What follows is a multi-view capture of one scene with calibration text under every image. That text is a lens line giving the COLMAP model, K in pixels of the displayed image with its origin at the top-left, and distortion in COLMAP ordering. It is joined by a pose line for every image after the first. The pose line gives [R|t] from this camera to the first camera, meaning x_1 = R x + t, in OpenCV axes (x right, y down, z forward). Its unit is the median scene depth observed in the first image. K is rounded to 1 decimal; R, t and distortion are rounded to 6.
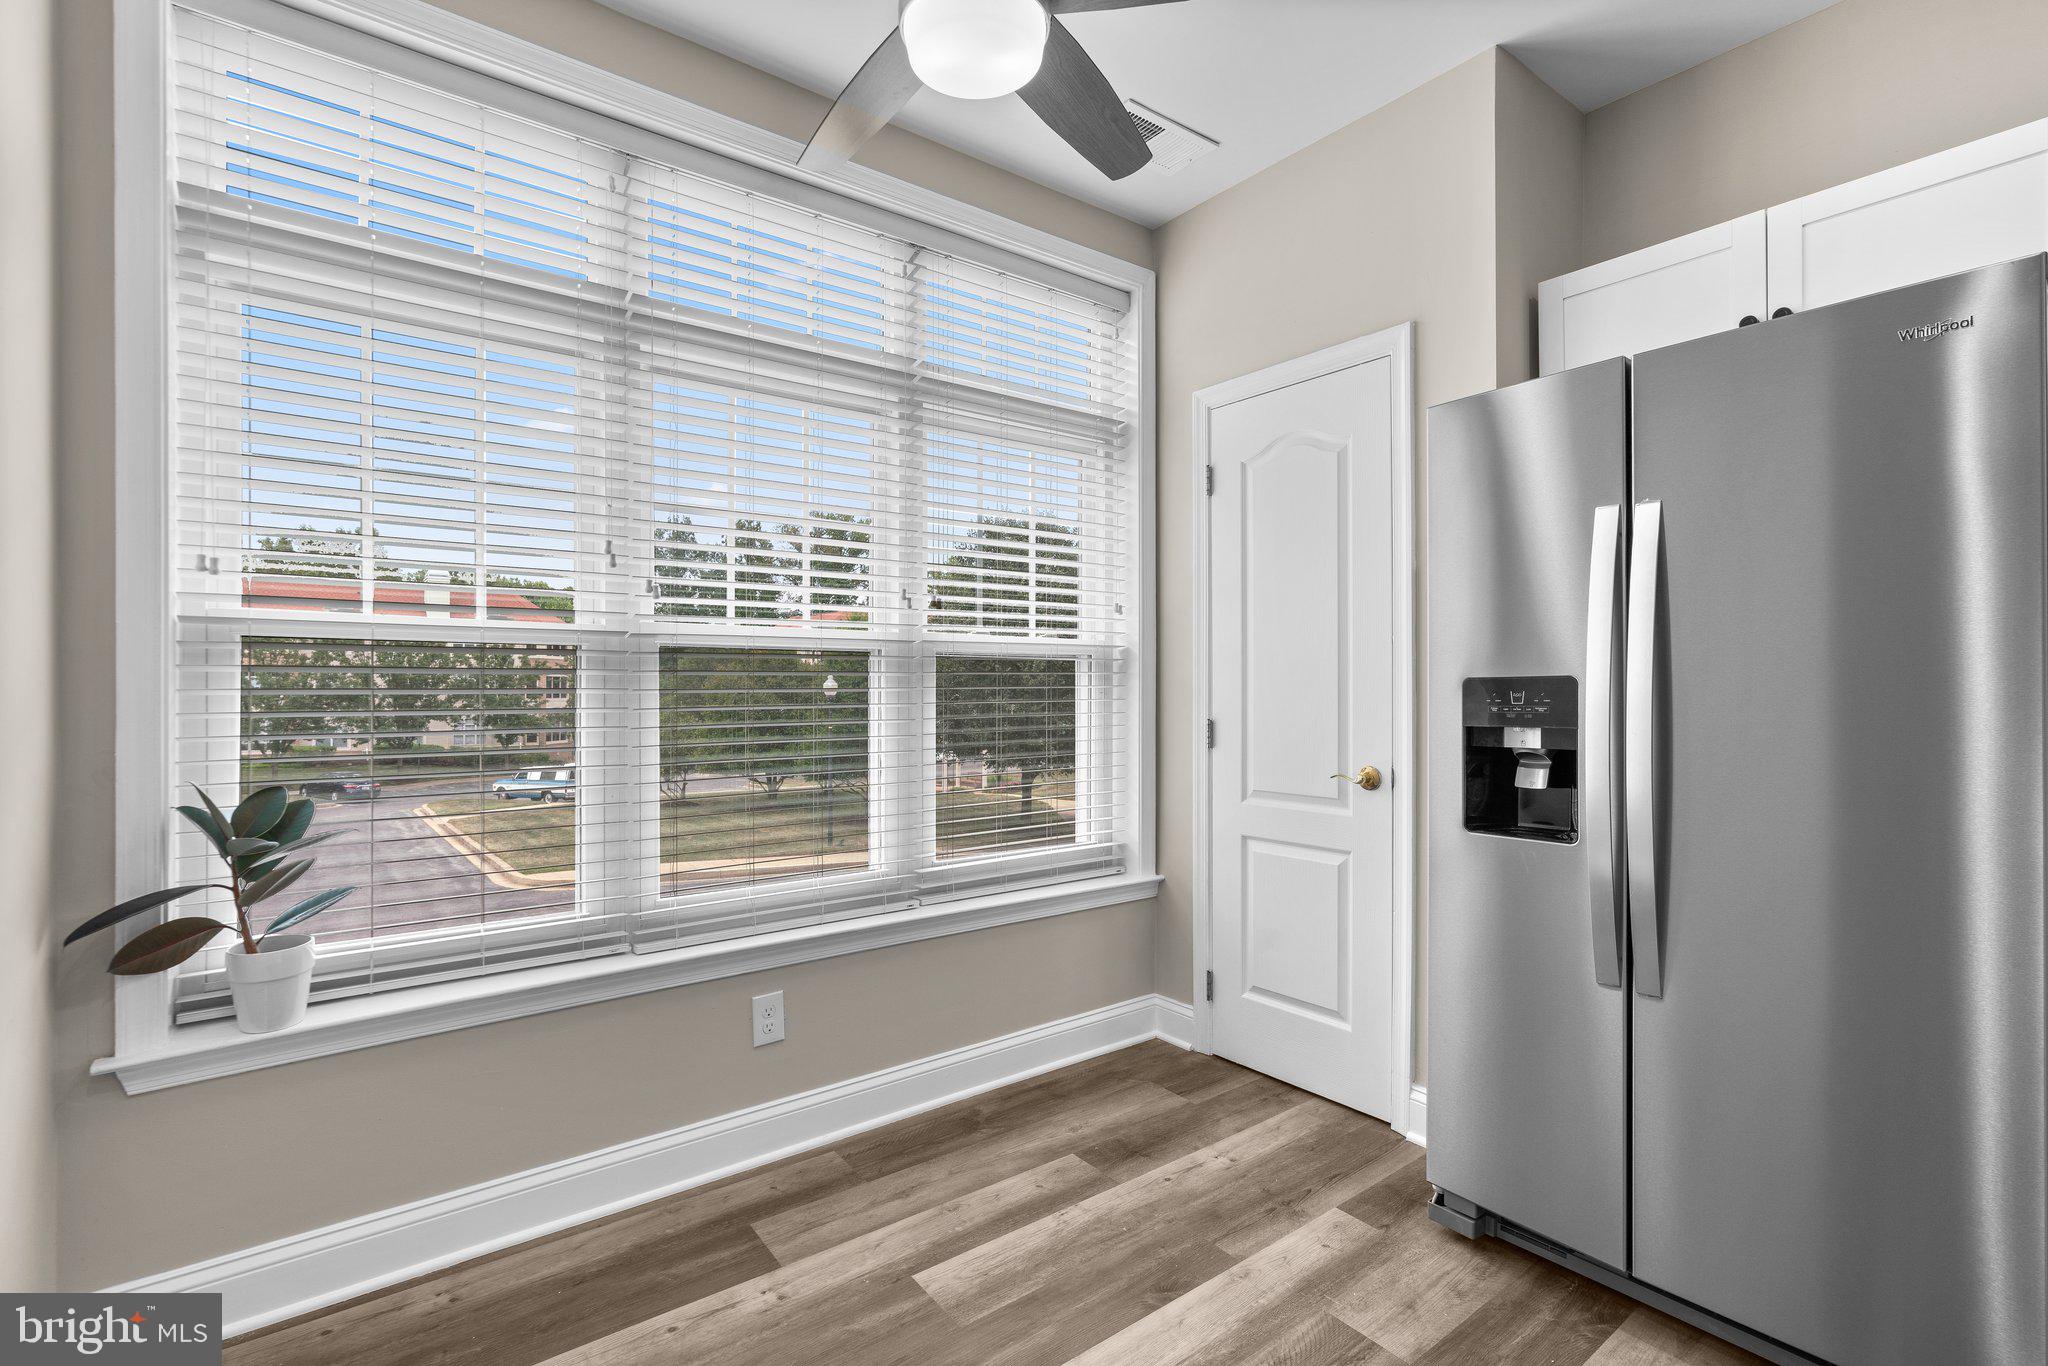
lens RADIAL K [[925.8, 0, 1018.2], [0, 925.8, 685.0], [0, 0, 1]] dist [-0.012690, 0.008065]
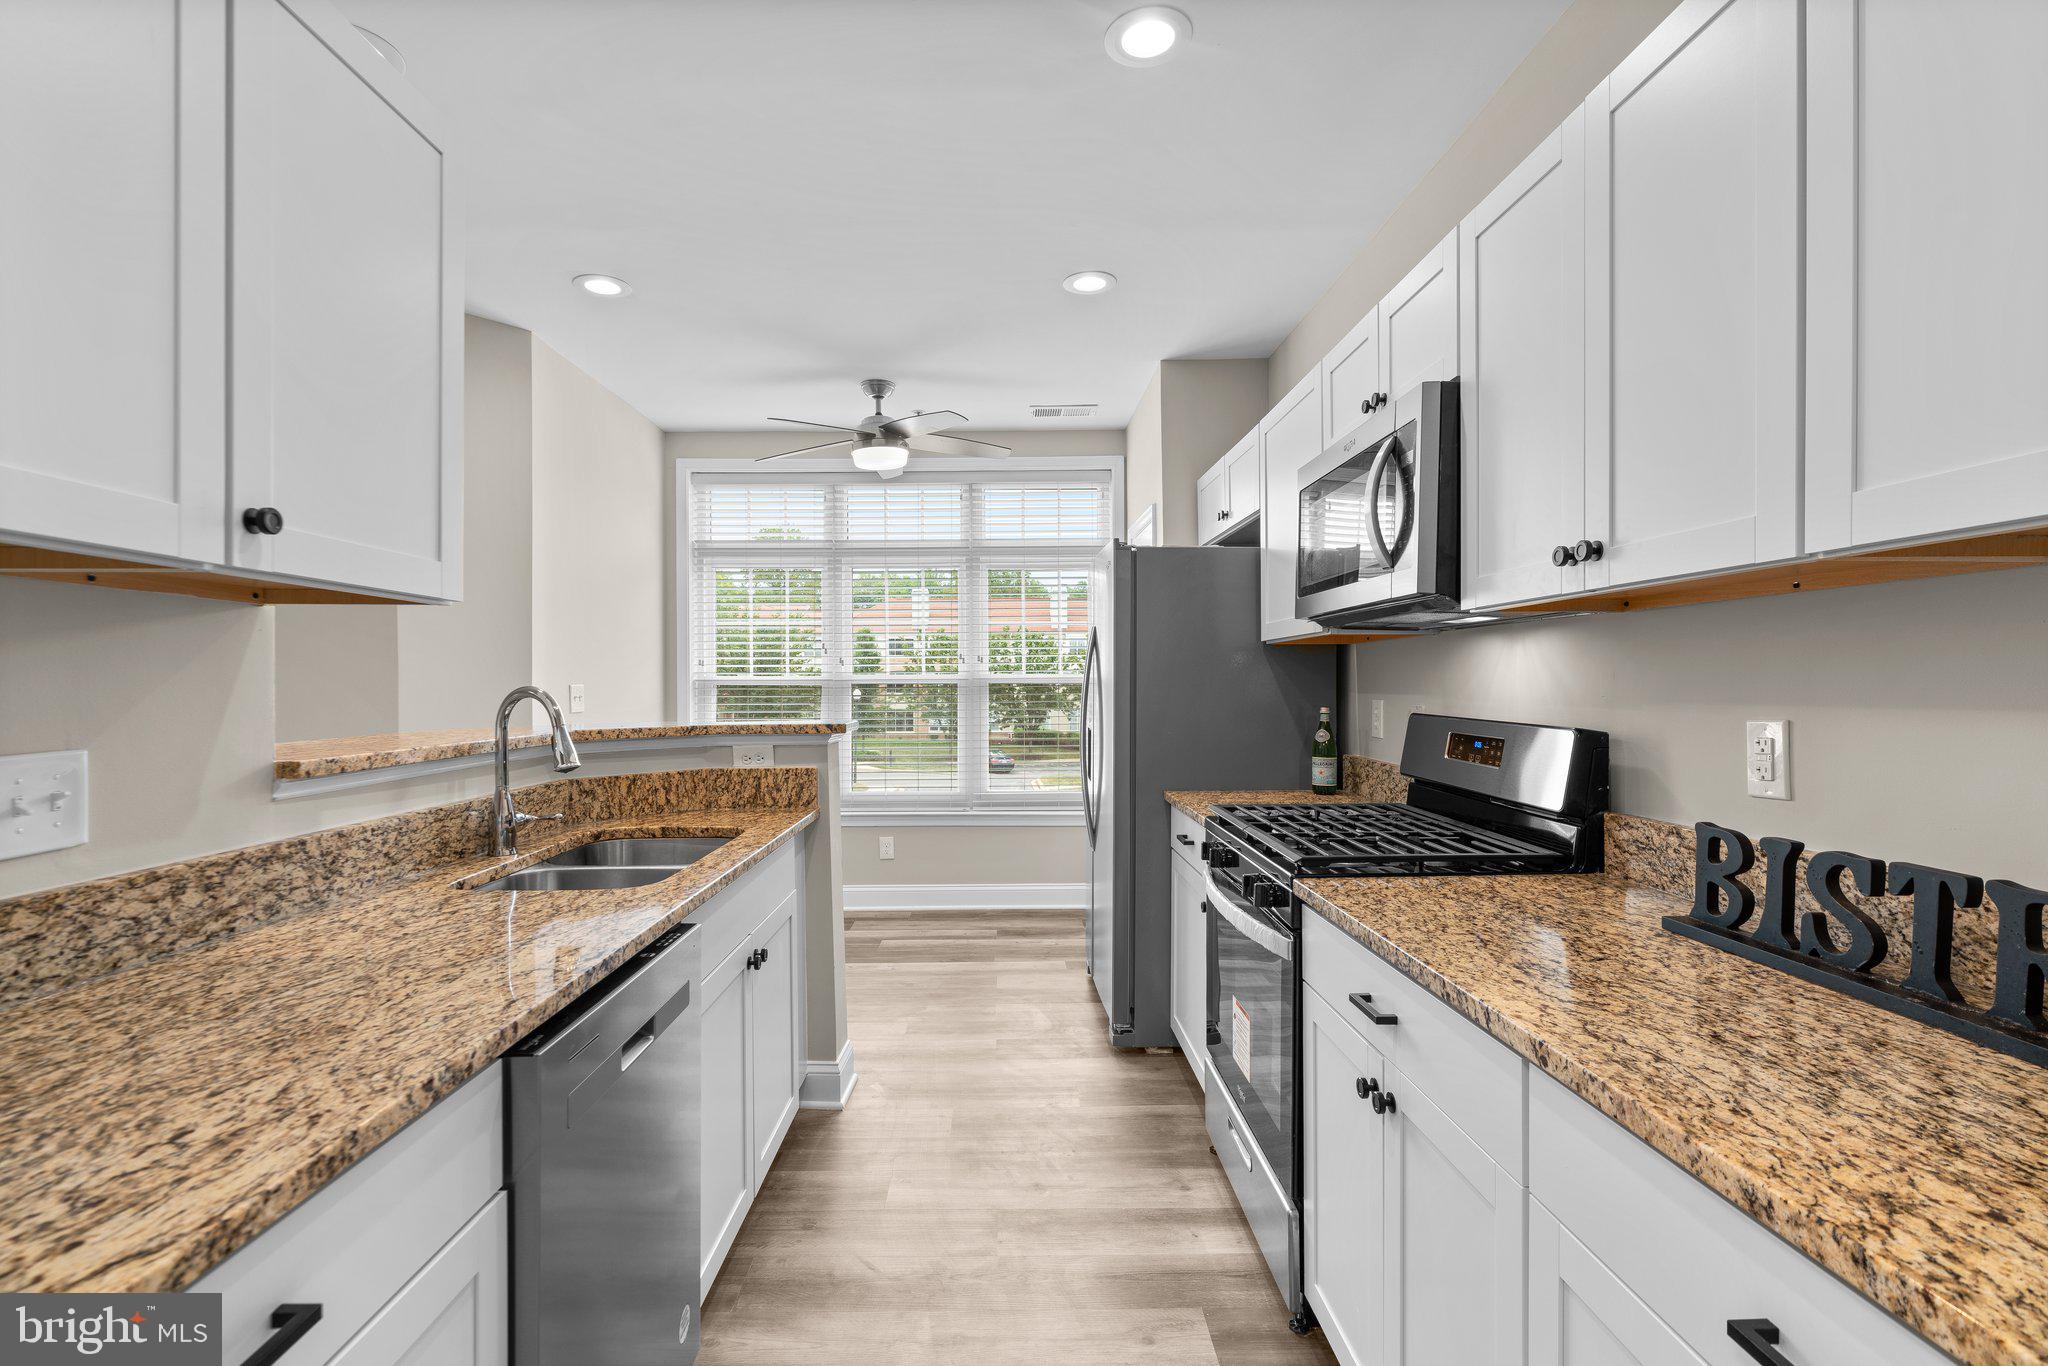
lens RADIAL K [[925.8, 0, 1018.2], [0, 925.8, 685.0], [0, 0, 1]] dist [-0.012690, 0.008065]
pose [[0.806398, 0.000306, -0.591373, 1.309643], [0.003869, 0.999976, 0.005794, -0.051470], [0.591361, -0.006960, 0.806377, -0.631596]]
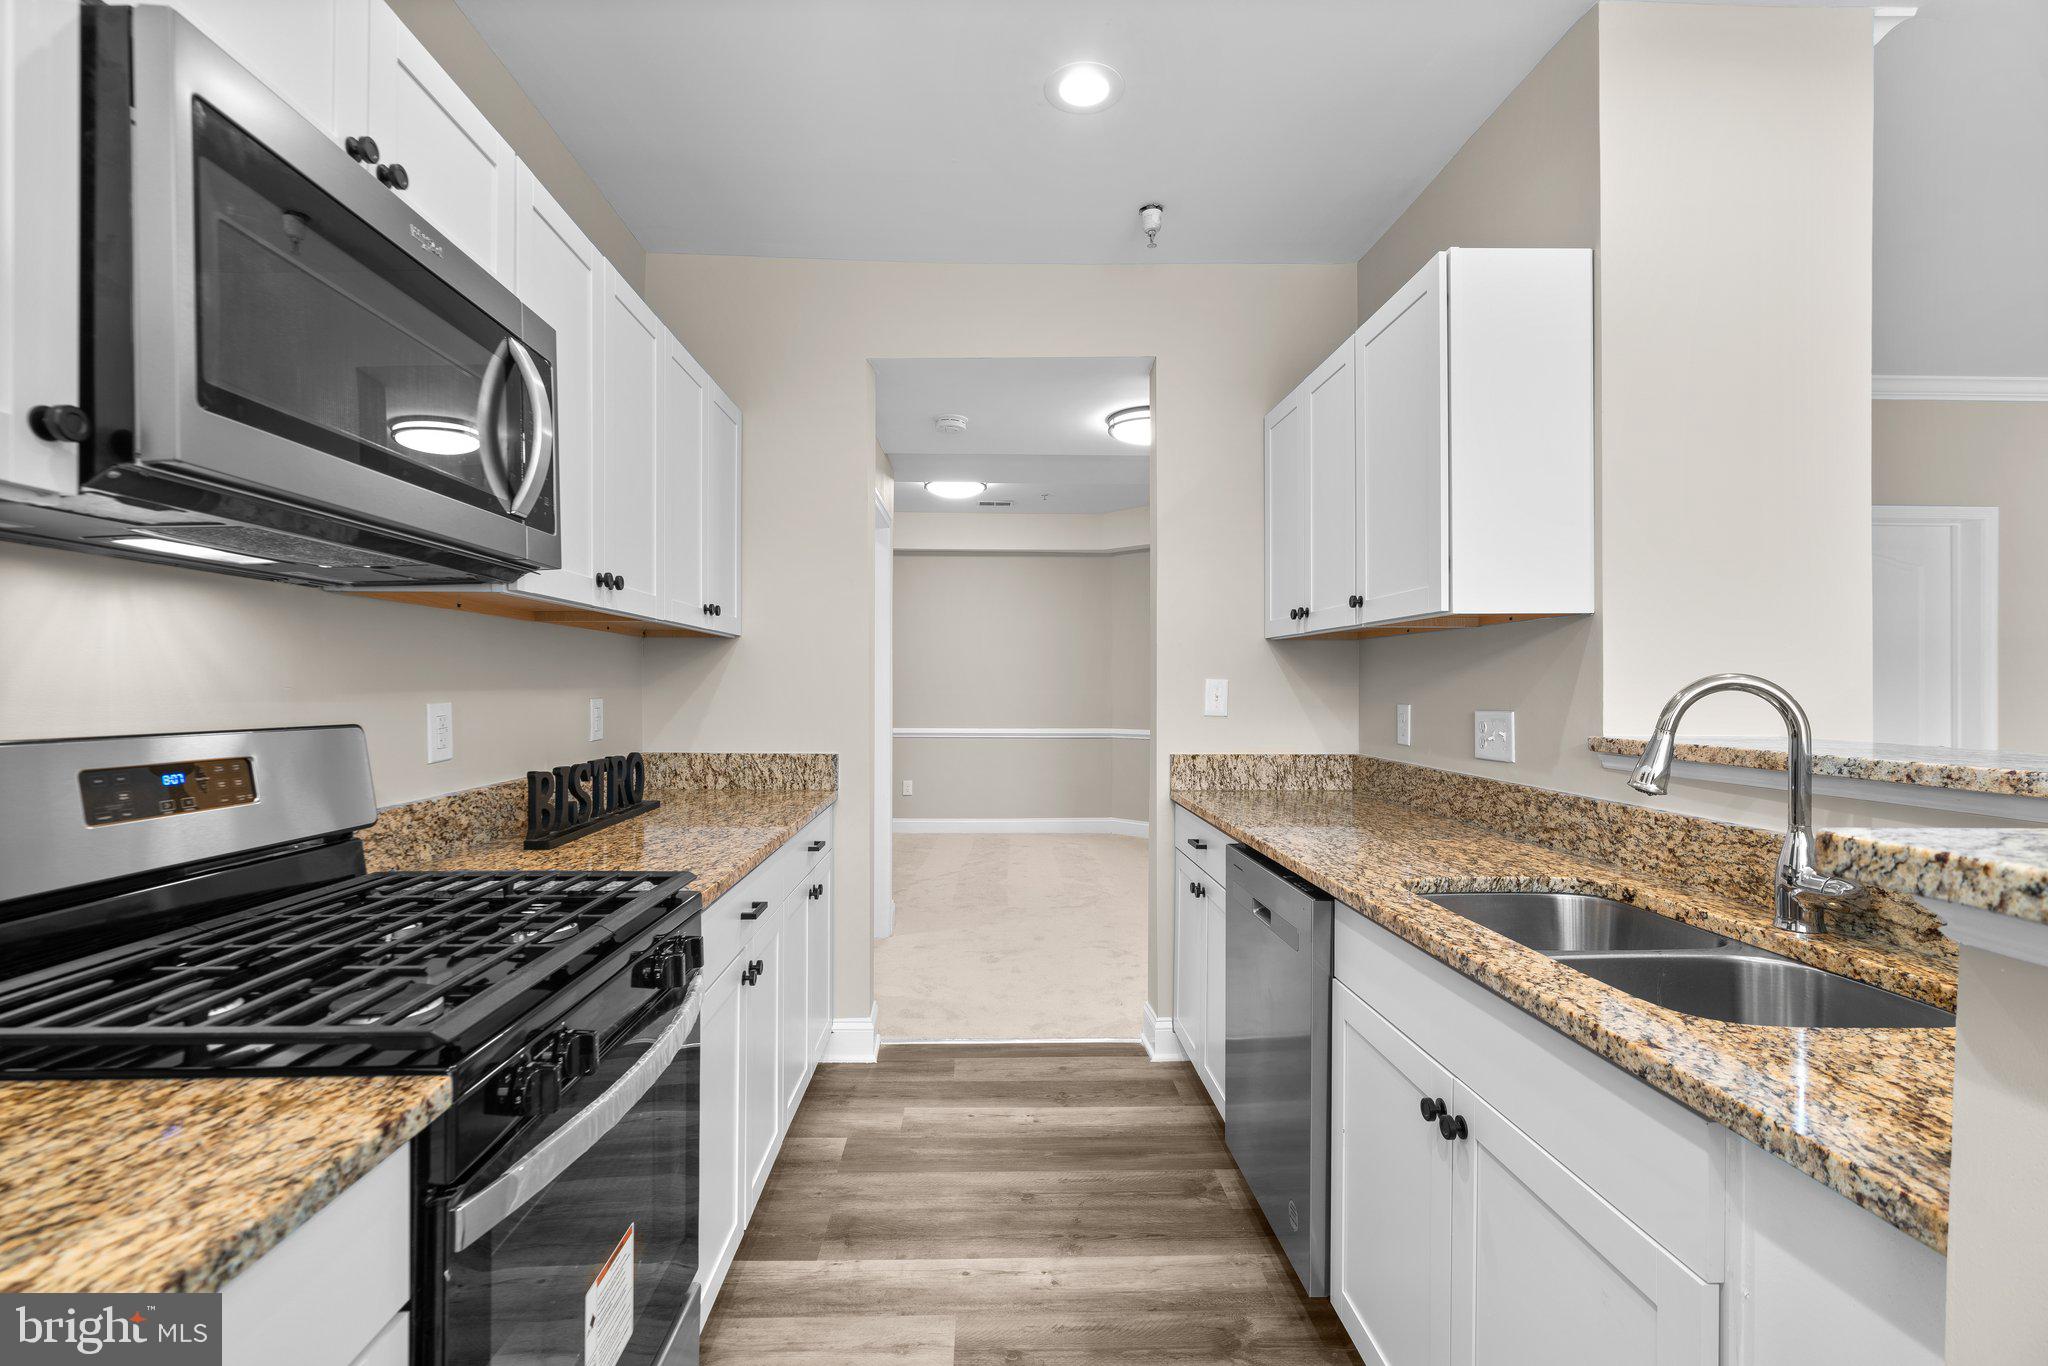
lens RADIAL K [[925.8, 0, 1018.2], [0, 925.8, 685.0], [0, 0, 1]] dist [-0.012690, 0.008065]
pose [[-0.817826, 0.000355, 0.575466, 0.447961], [-0.003780, 0.999975, -0.005989, -0.034246], [-0.575453, -0.007073, -0.817804, 0.560522]]
